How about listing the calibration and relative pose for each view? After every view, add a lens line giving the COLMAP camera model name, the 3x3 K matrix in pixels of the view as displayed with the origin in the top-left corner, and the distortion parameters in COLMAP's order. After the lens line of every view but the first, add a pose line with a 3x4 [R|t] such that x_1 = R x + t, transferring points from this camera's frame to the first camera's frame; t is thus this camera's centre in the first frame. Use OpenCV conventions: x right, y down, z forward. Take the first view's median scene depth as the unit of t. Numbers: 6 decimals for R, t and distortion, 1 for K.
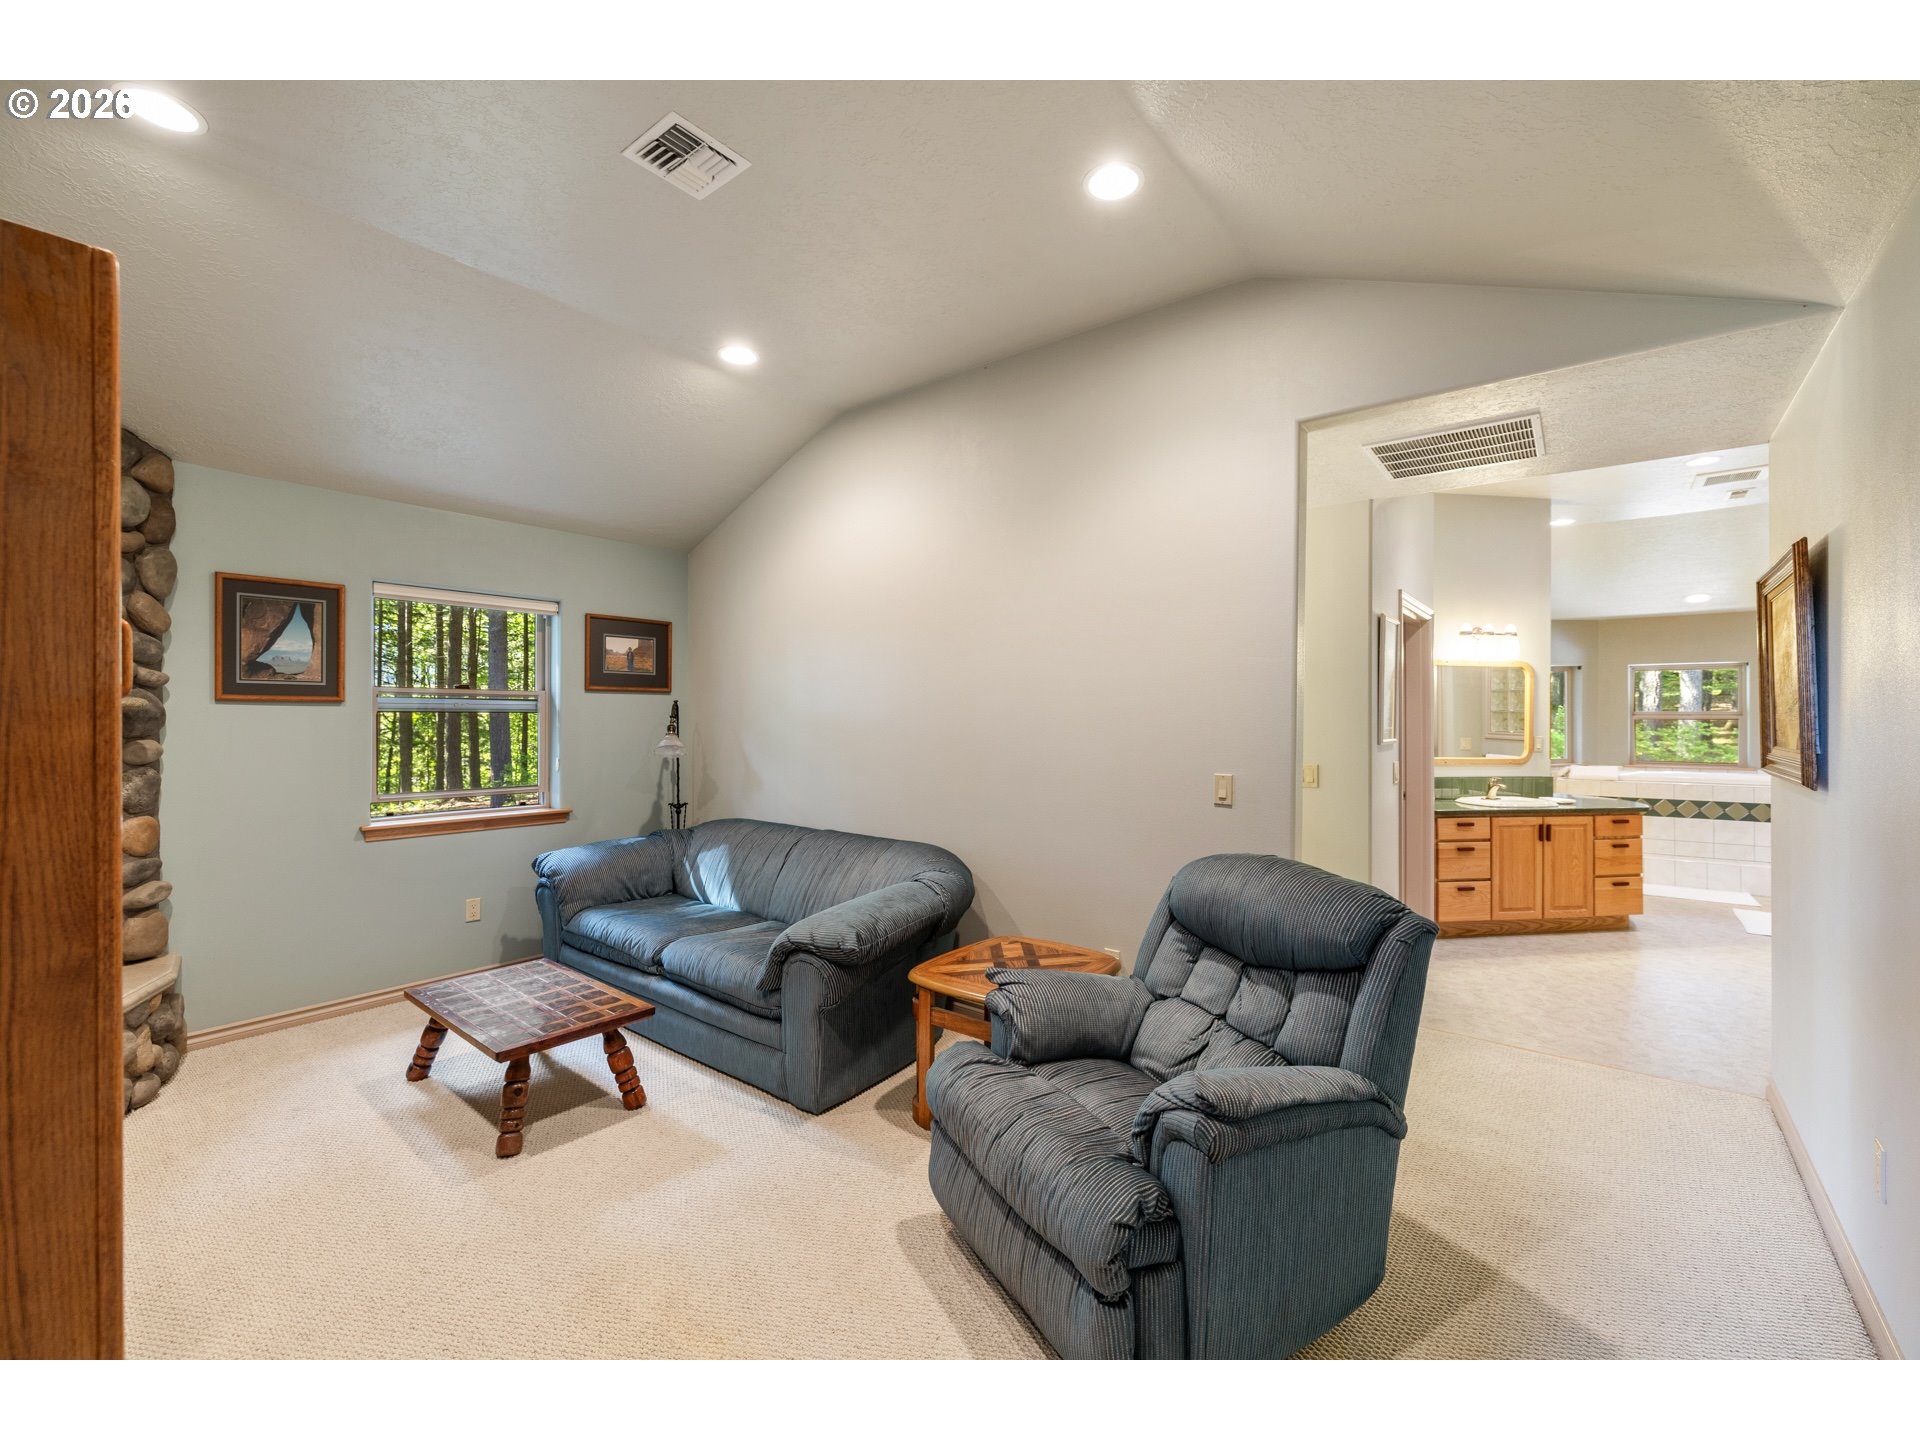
lens RADIAL K [[796.6, 0, 960.0], [0, 796.6, 720.0], [0, 0, 1]] dist [-0.001378, -0.000170]
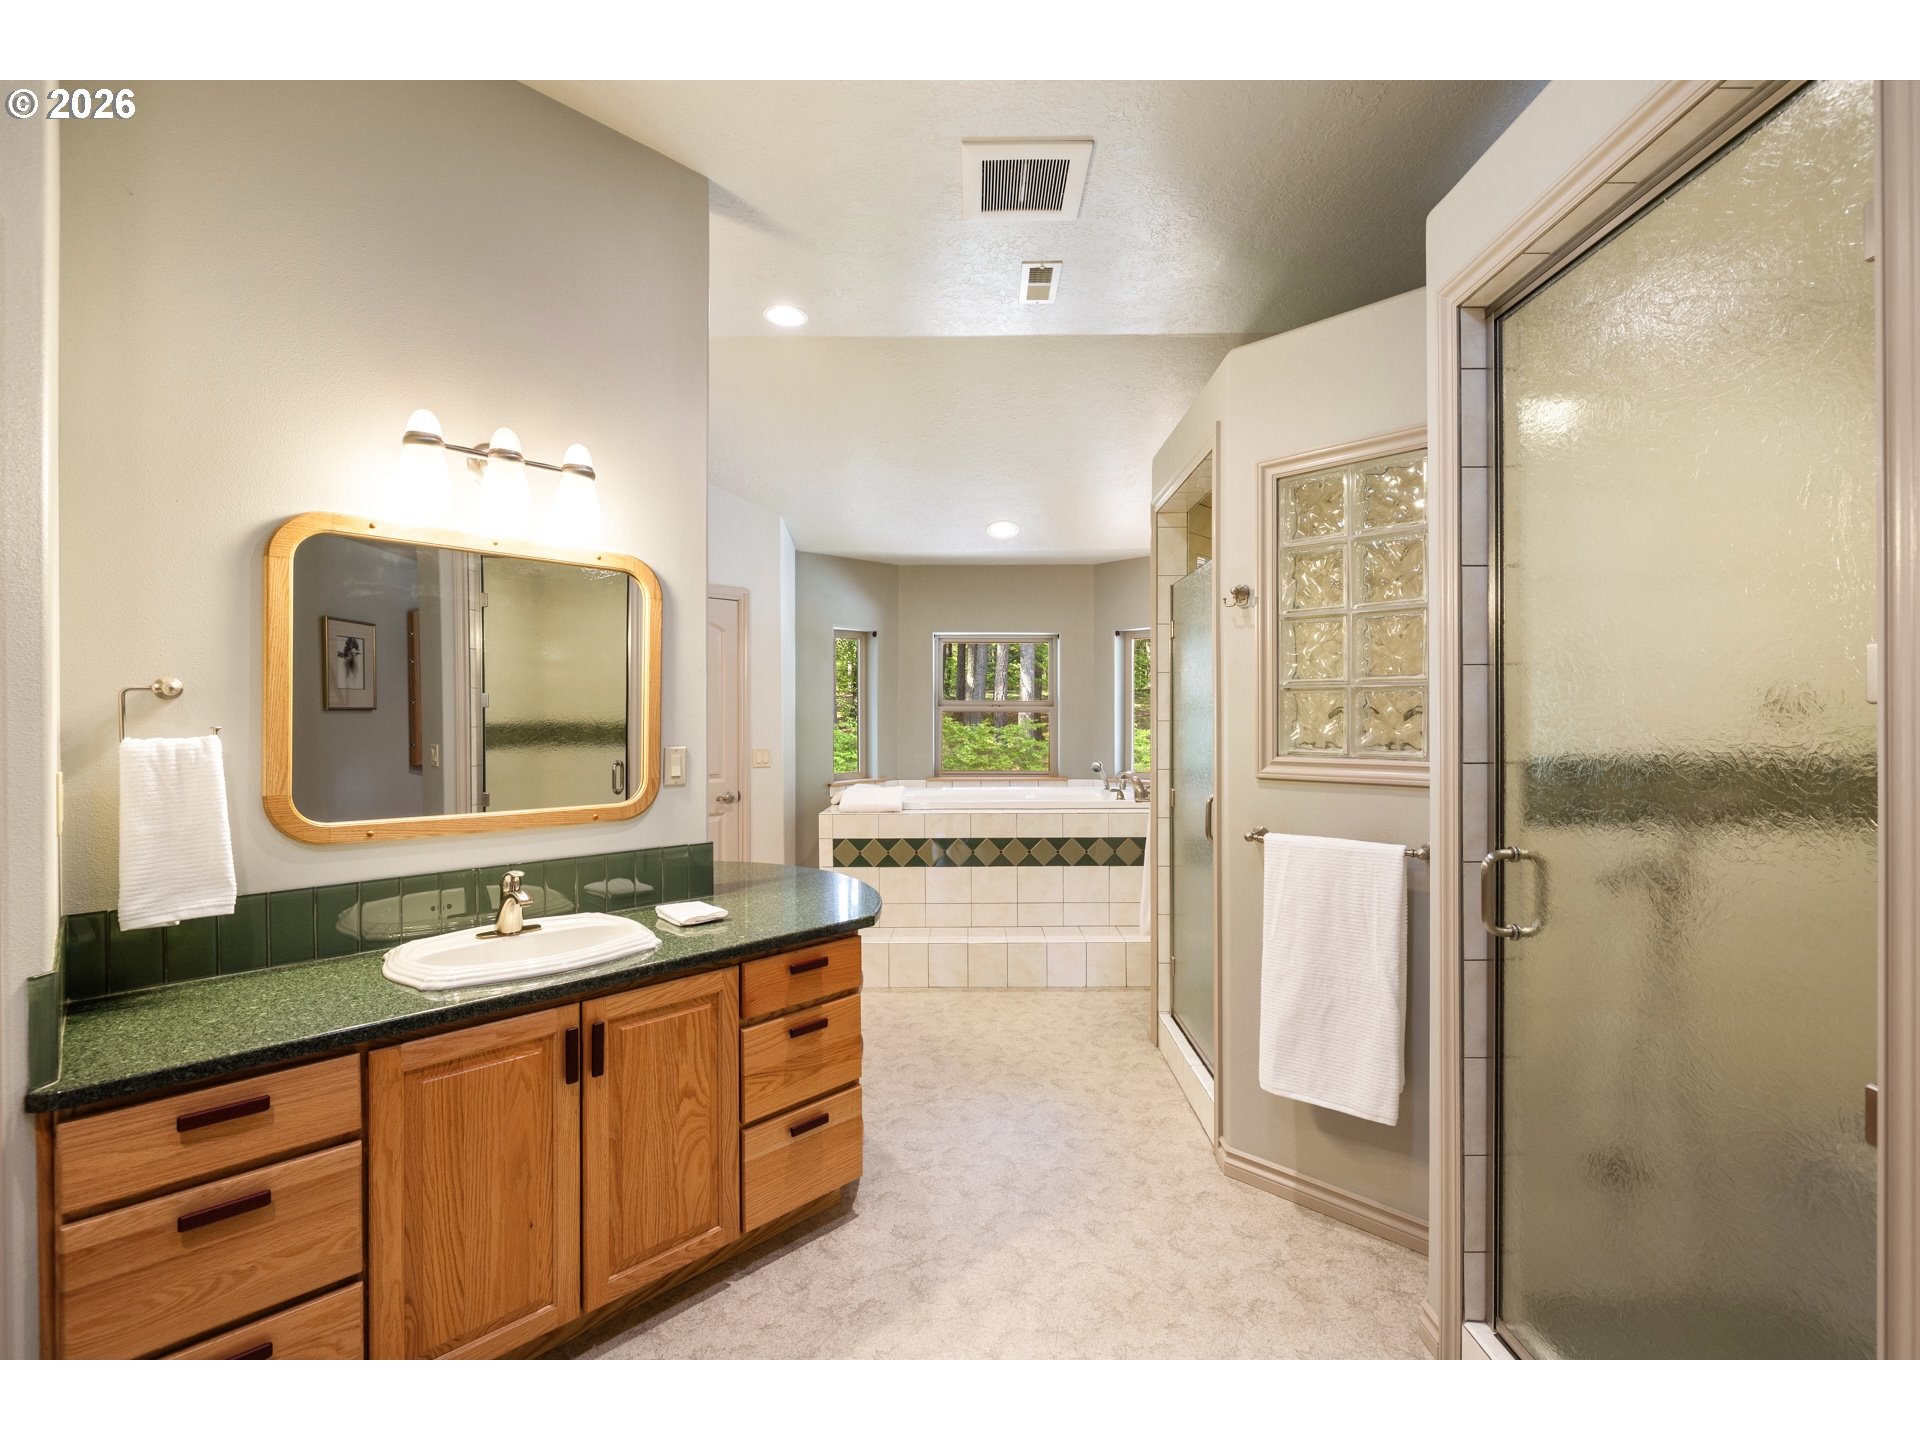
lens RADIAL K [[796.6, 0, 960.0], [0, 796.6, 720.0], [0, 0, 1]] dist [-0.001378, -0.000170]
pose [[0.798516, -0.002409, 0.601969, 0.655008], [0.000385, 0.999994, 0.003491, 0.006013], [-0.601973, -0.002556, 0.798512, 0.644049]]
